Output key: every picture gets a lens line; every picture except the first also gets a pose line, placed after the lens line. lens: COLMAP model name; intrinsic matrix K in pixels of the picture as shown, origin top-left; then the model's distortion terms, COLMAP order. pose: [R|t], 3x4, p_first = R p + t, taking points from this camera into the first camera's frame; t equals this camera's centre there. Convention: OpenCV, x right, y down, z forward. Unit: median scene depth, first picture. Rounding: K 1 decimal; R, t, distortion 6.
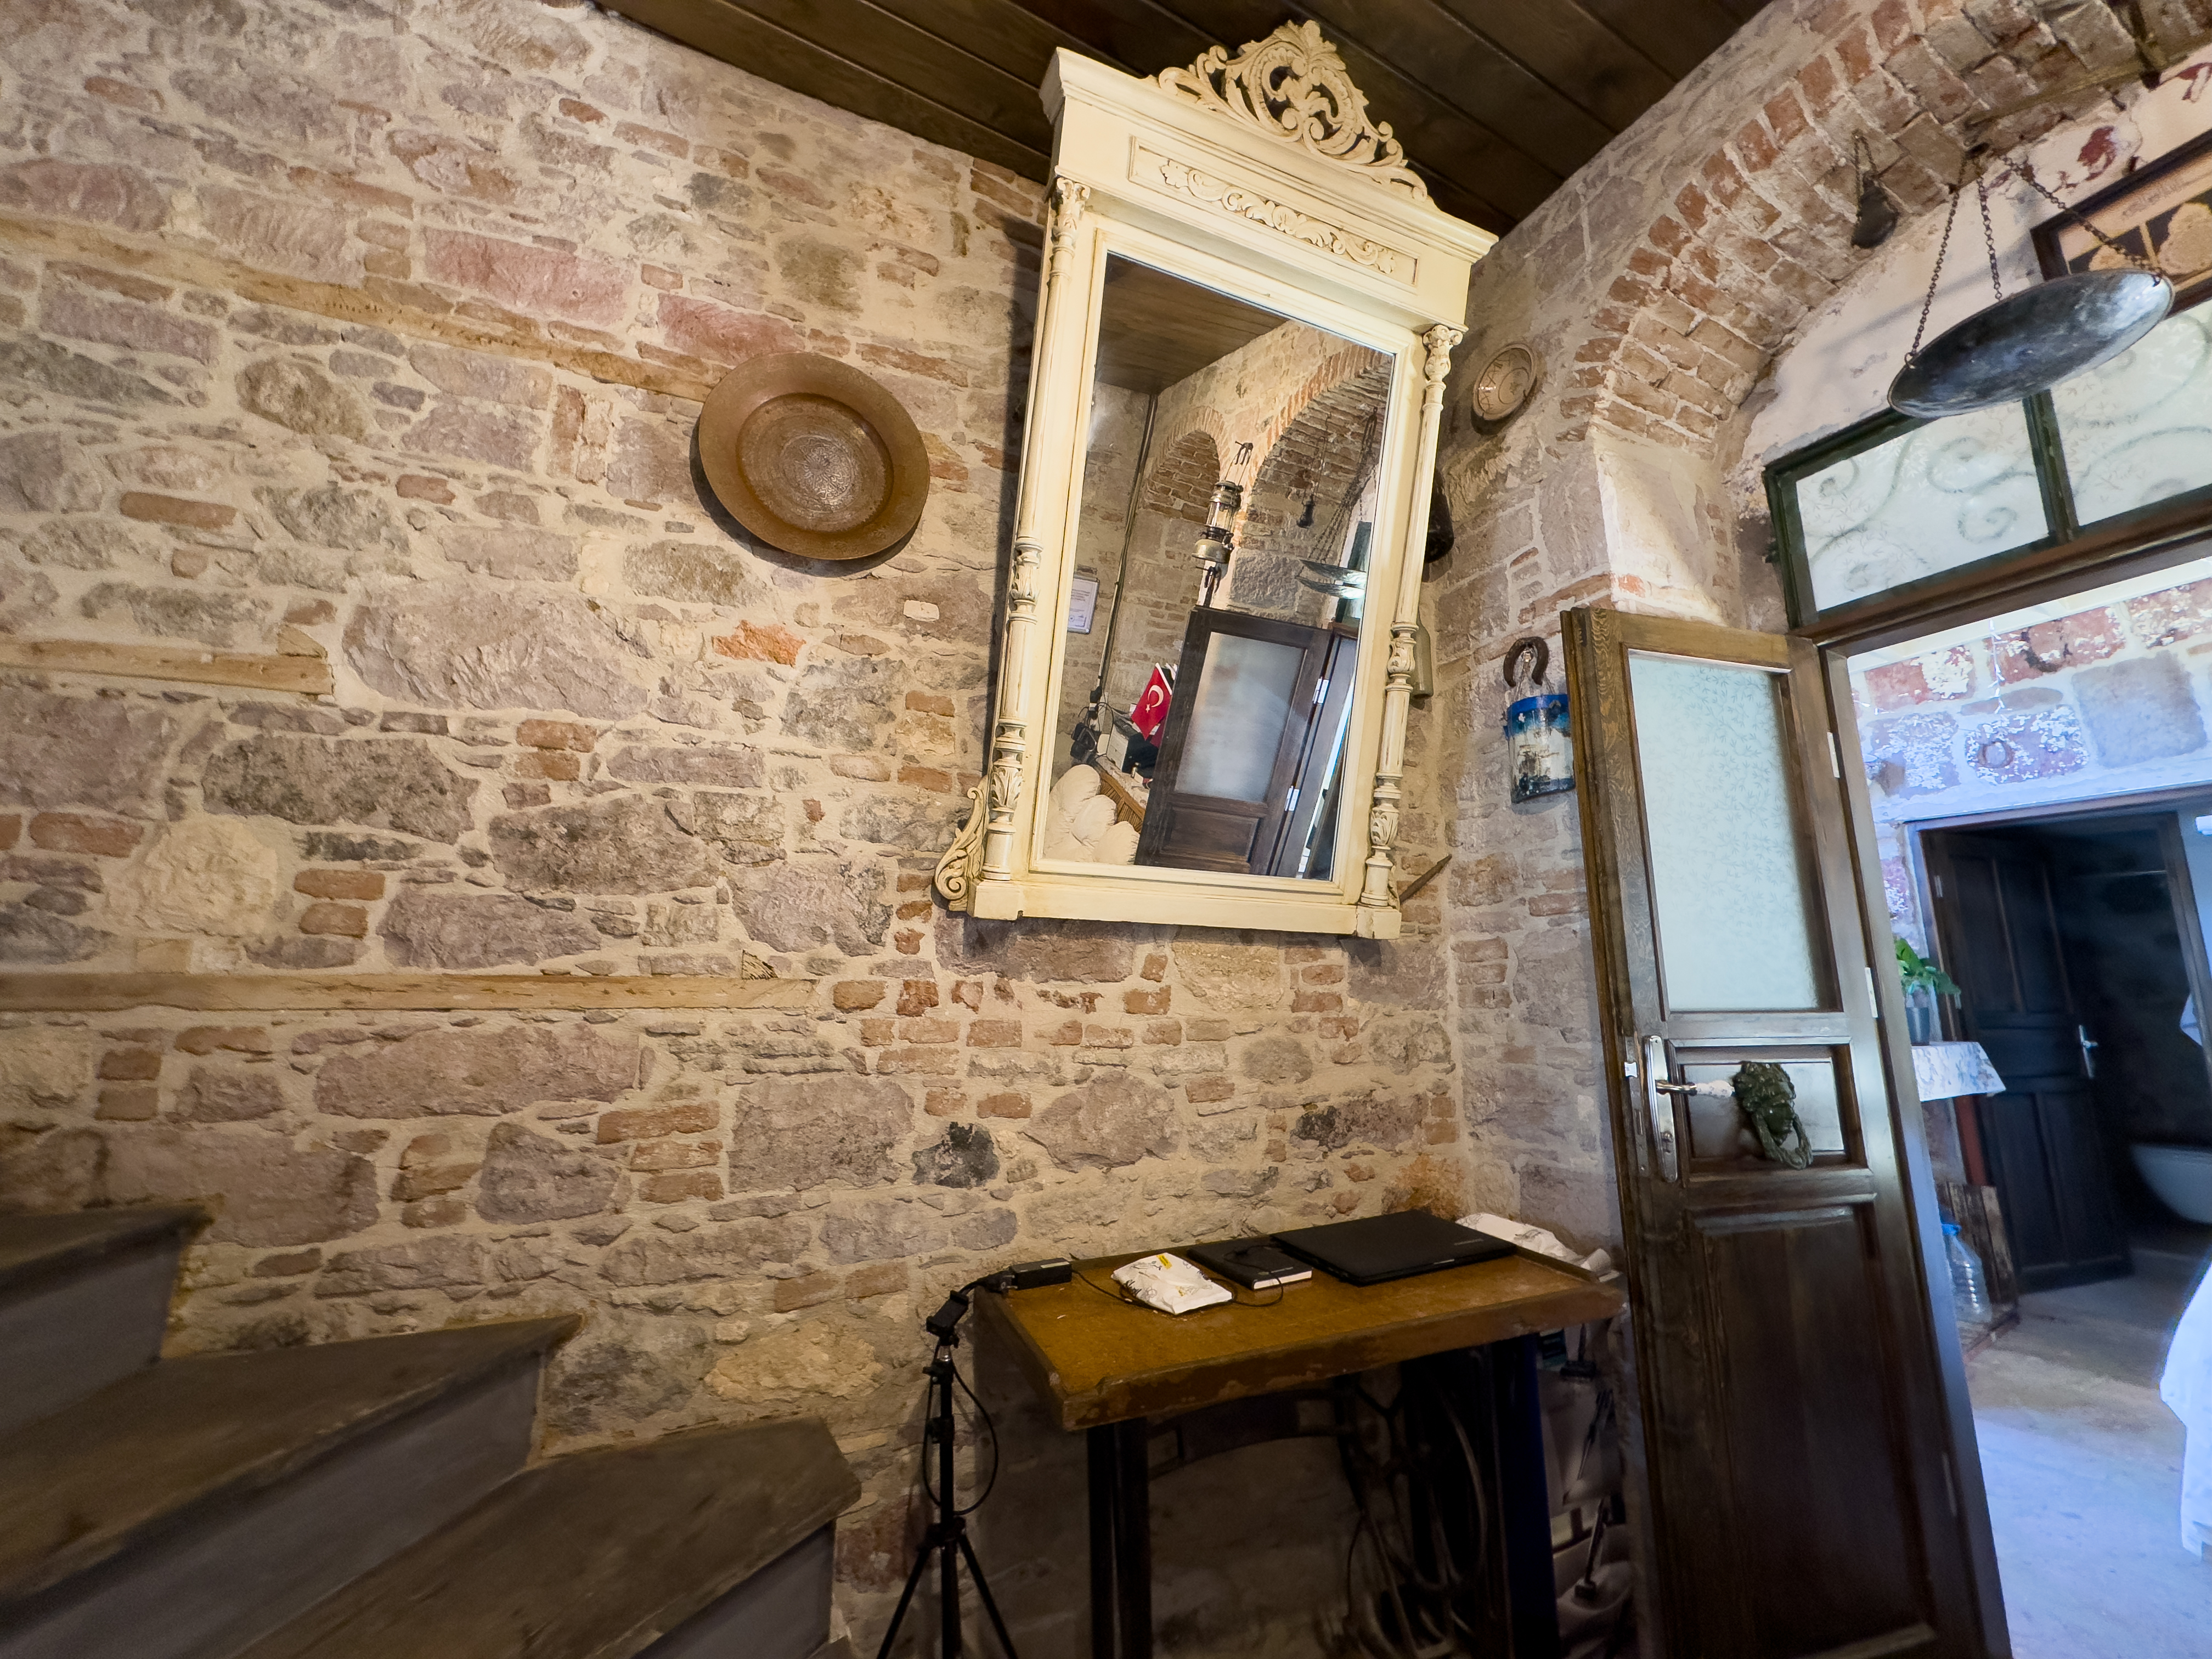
lens RADIAL K [[882.5, 0, 1100.7], [0, 882.5, 828.4], [0, 0, 1]] dist [-0.004638, 0.000517]
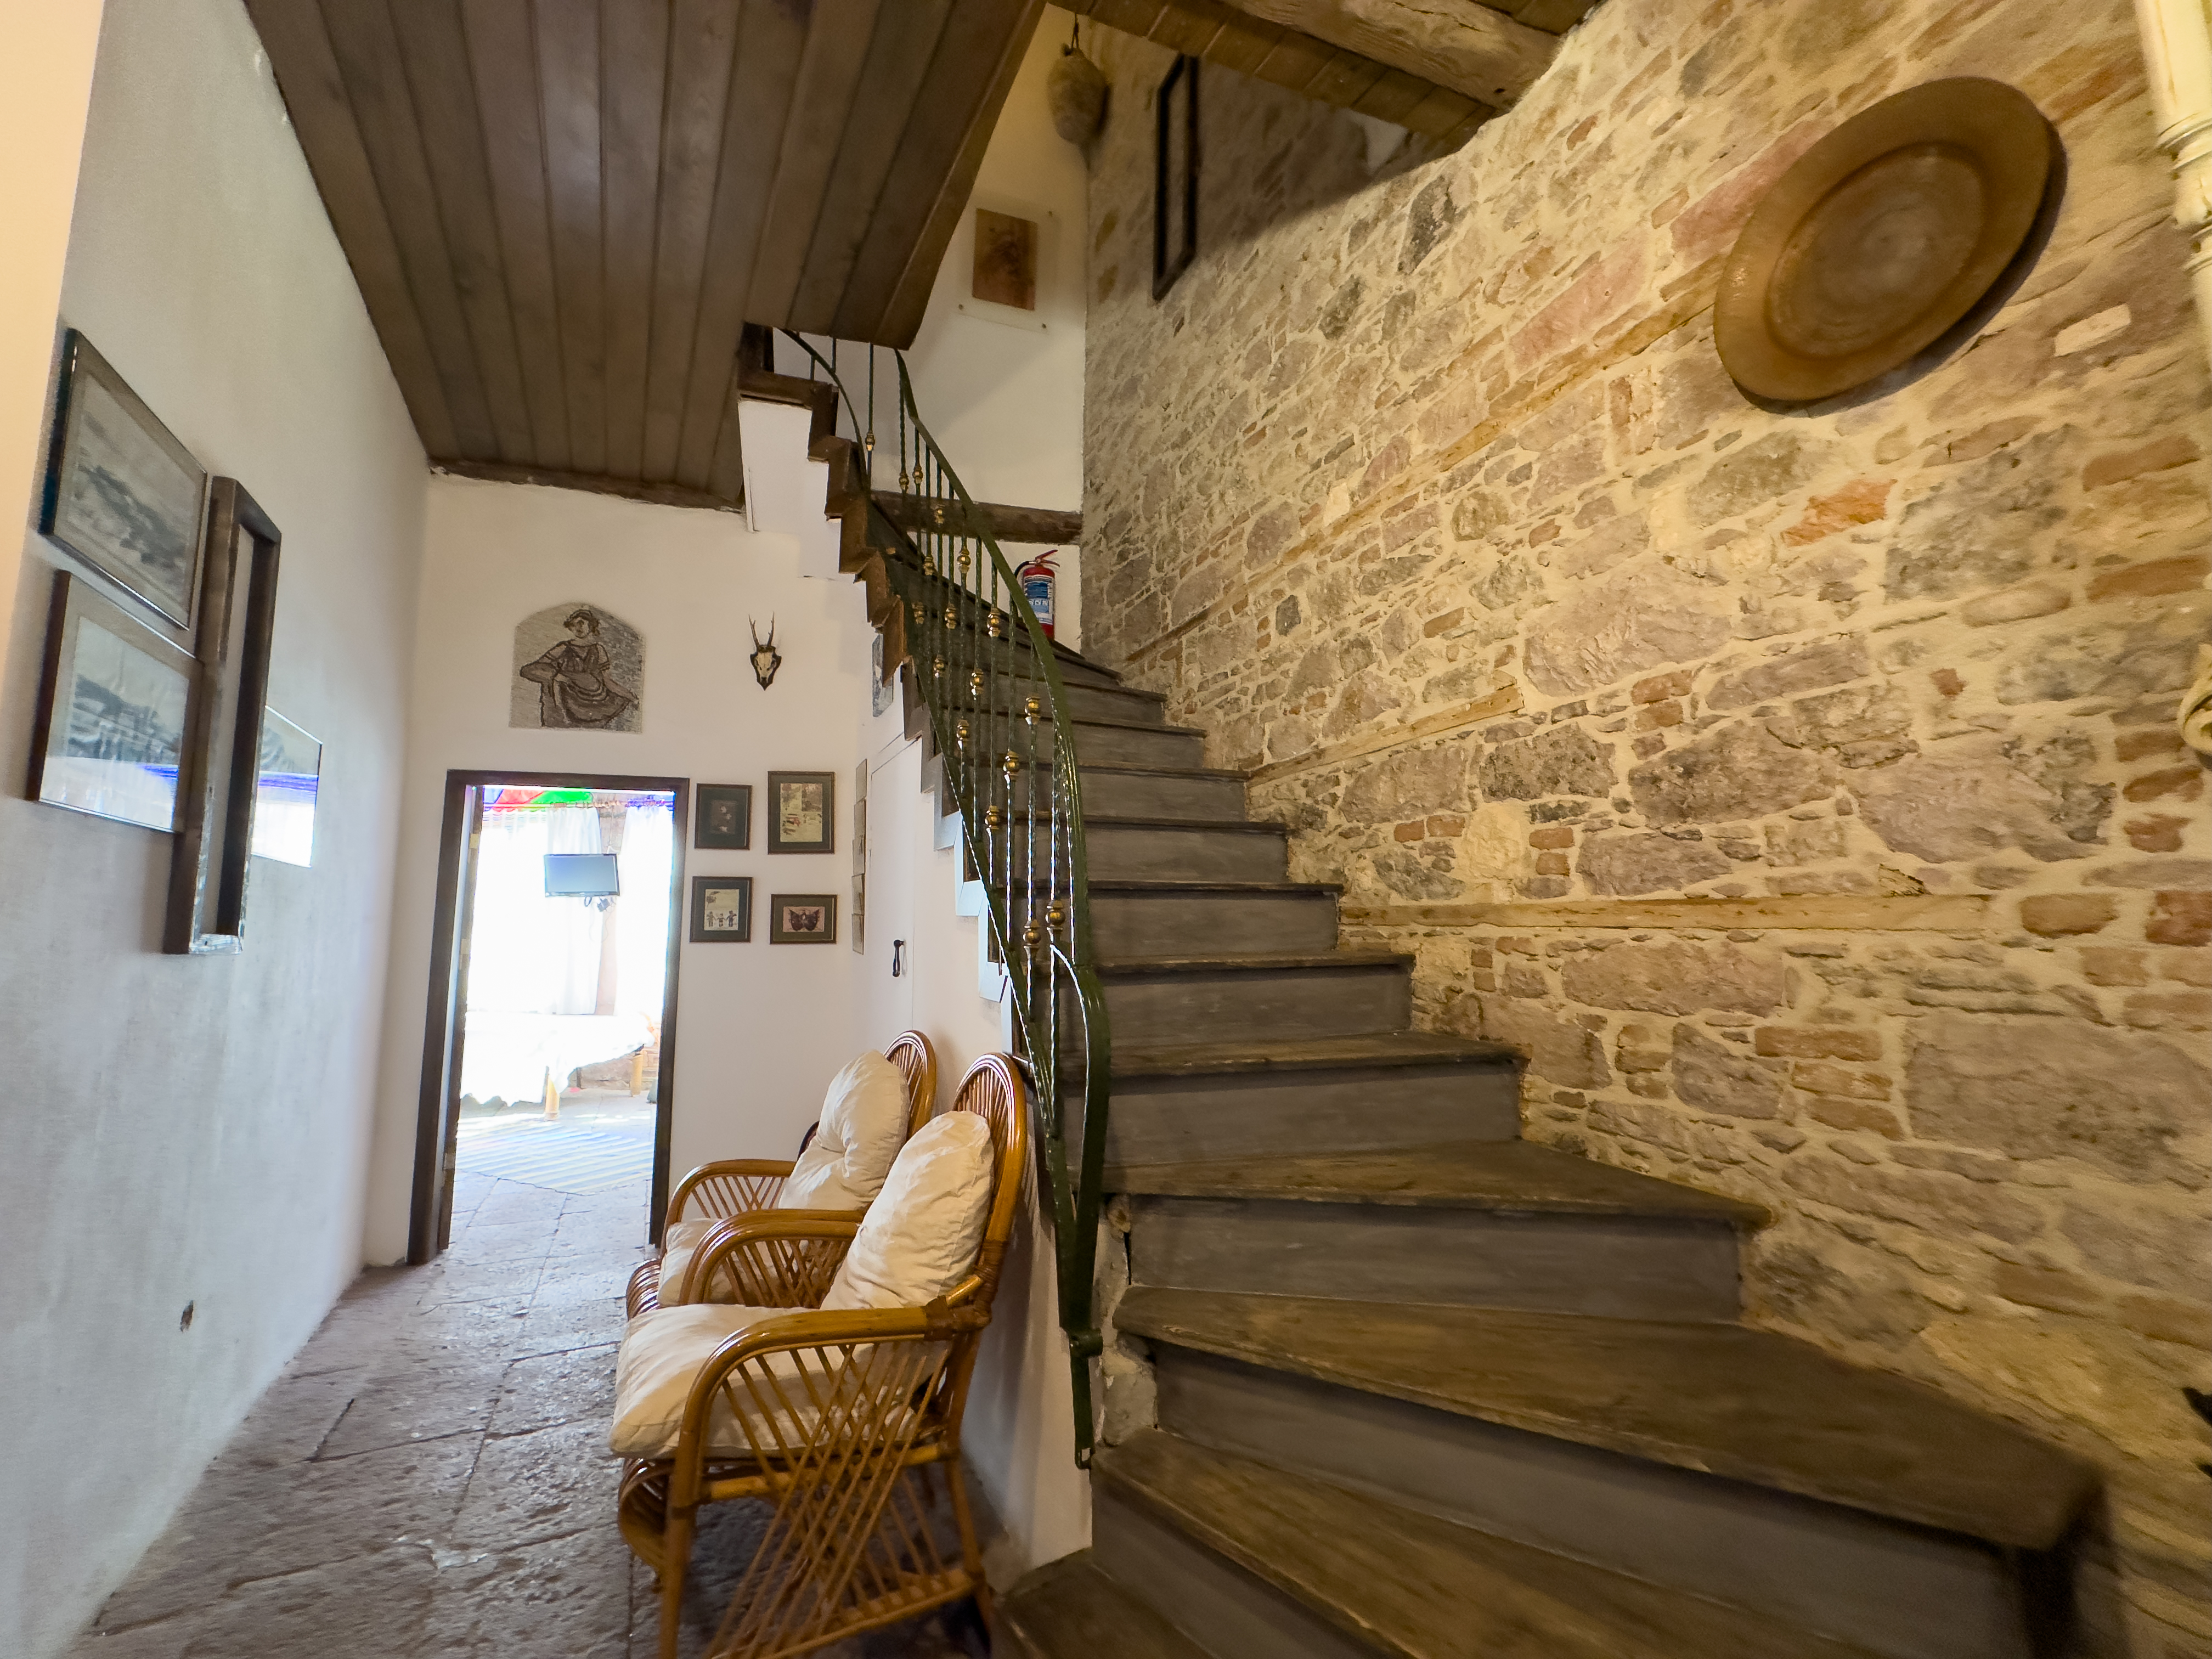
lens RADIAL K [[882.5, 0, 1099.0], [0, 882.5, 827.3], [0, 0, 1]] dist [-0.004638, 0.000517]
pose [[0.009585, -0.103376, -0.994596, 0.480832], [0.188408, 0.977014, -0.099732, 0.046043], [0.982044, -0.186434, 0.028841, 0.234007]]
